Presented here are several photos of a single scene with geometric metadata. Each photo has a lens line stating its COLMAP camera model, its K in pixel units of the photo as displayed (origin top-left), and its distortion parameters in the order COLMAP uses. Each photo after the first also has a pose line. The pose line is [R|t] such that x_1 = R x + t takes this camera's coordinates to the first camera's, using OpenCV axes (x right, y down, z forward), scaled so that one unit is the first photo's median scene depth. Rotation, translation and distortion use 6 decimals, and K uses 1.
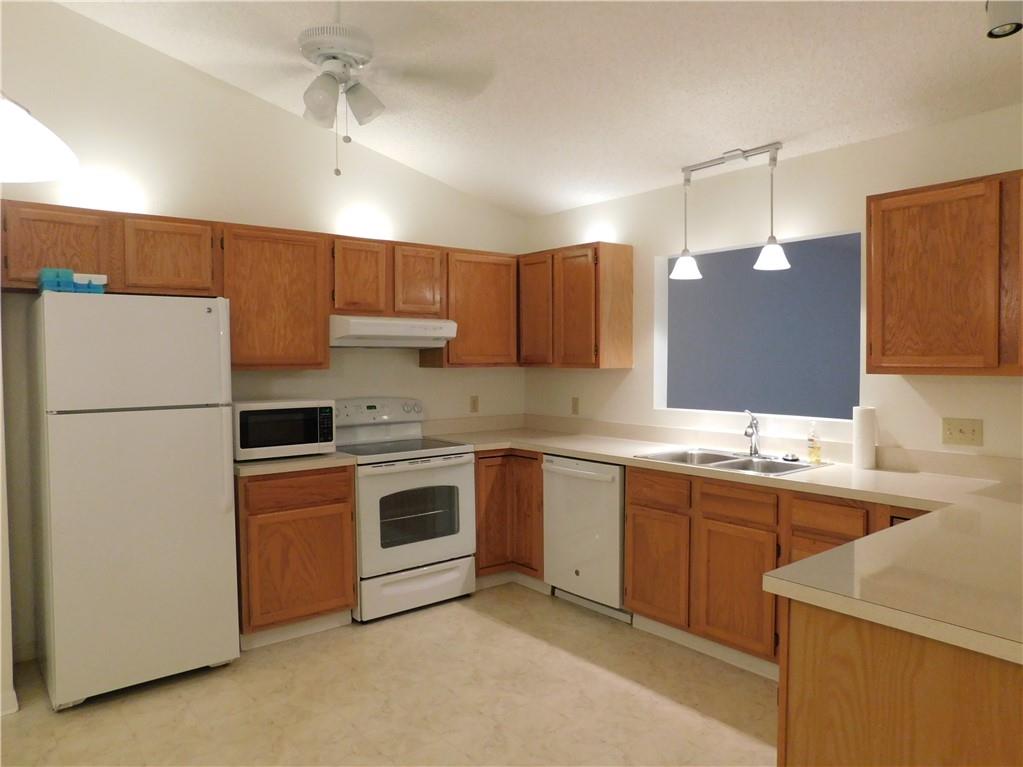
lens RADIAL K [[702.7, 0, 511.5], [0, 702.7, 383.5], [0, 0, 1]] dist [-0.047895, 0.006100]
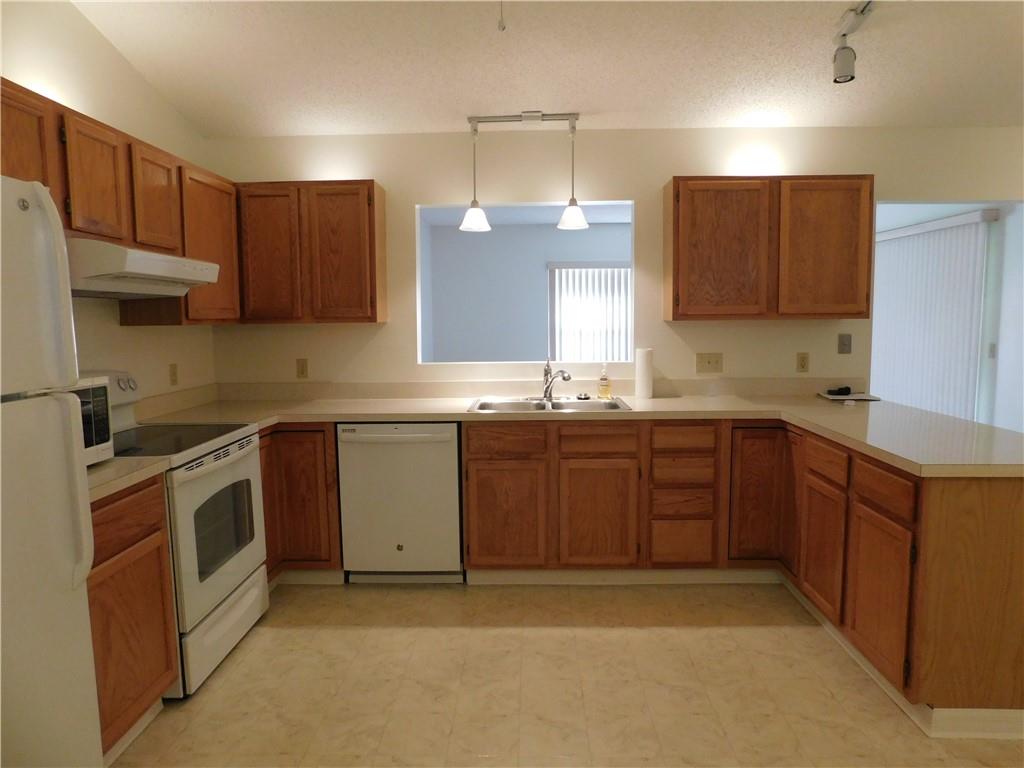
lens RADIAL K [[672.9, 0, 512.0], [0, 672.9, 384.0], [0, 0, 1]] dist [-0.079605, 0.061891]
pose [[0.649212, -0.078539, 0.756542, -0.477991], [0.036640, 0.996729, 0.072032, 0.002164], [-0.759725, -0.019044, 0.649966, 0.350895]]
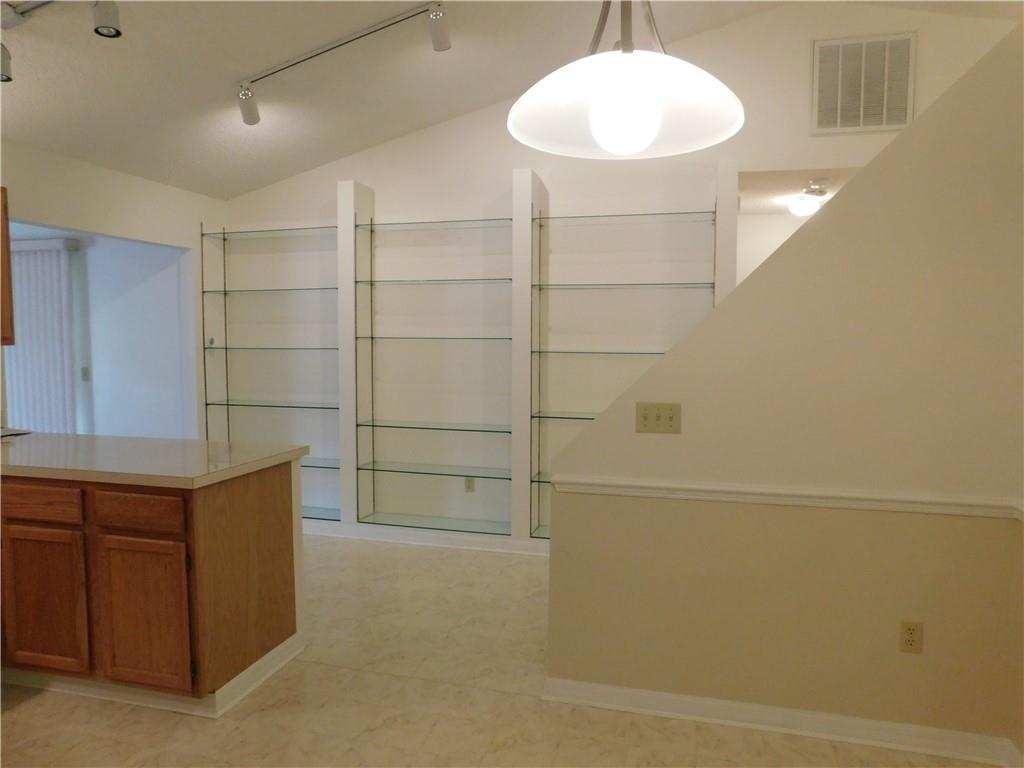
lens RADIAL K [[672.9, 0, 512.0], [0, 672.9, 384.0], [0, 0, 1]] dist [-0.079605, 0.061891]
pose [[-0.602316, -0.053408, 0.796469, -0.505016], [0.032533, 0.995288, 0.091343, -0.013758], [-0.797594, 0.080929, -0.597740, 0.641724]]
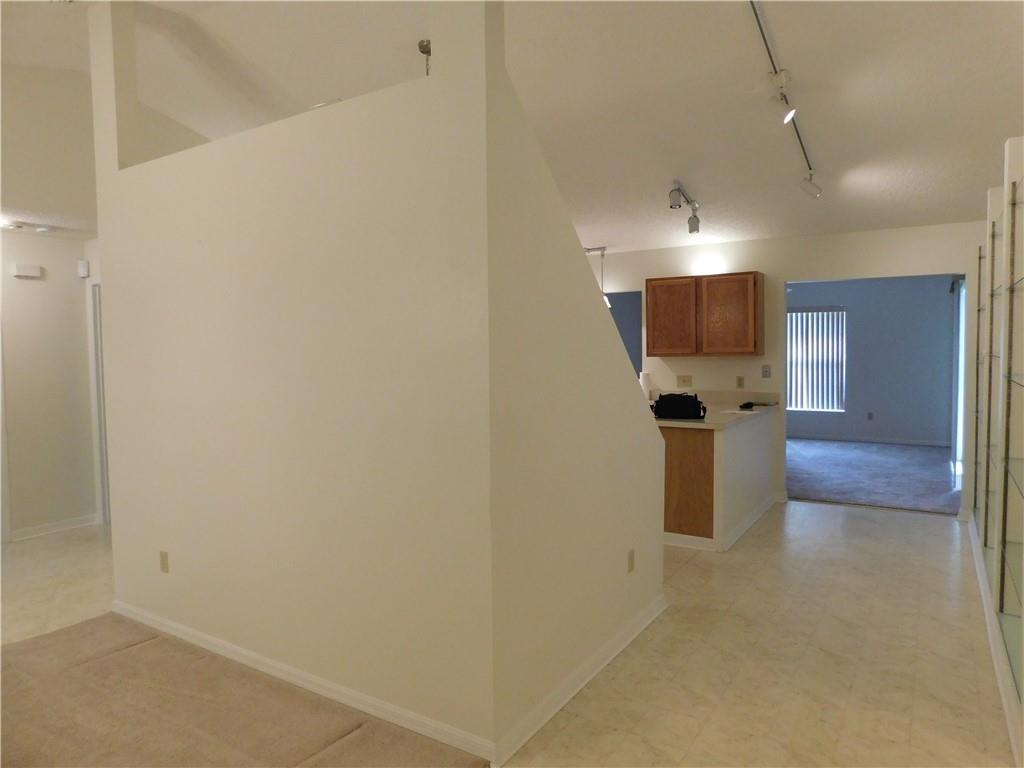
lens RADIAL K [[703.4, 0, 512.0], [0, 703.4, 384.0], [0, 0, 1]] dist [-0.047895, 0.006100]
pose [[0.947084, -0.023747, 0.320106, -0.520347], [0.020037, 0.999688, 0.014881, 0.025972], [-0.320360, -0.007679, 0.947265, -0.838938]]
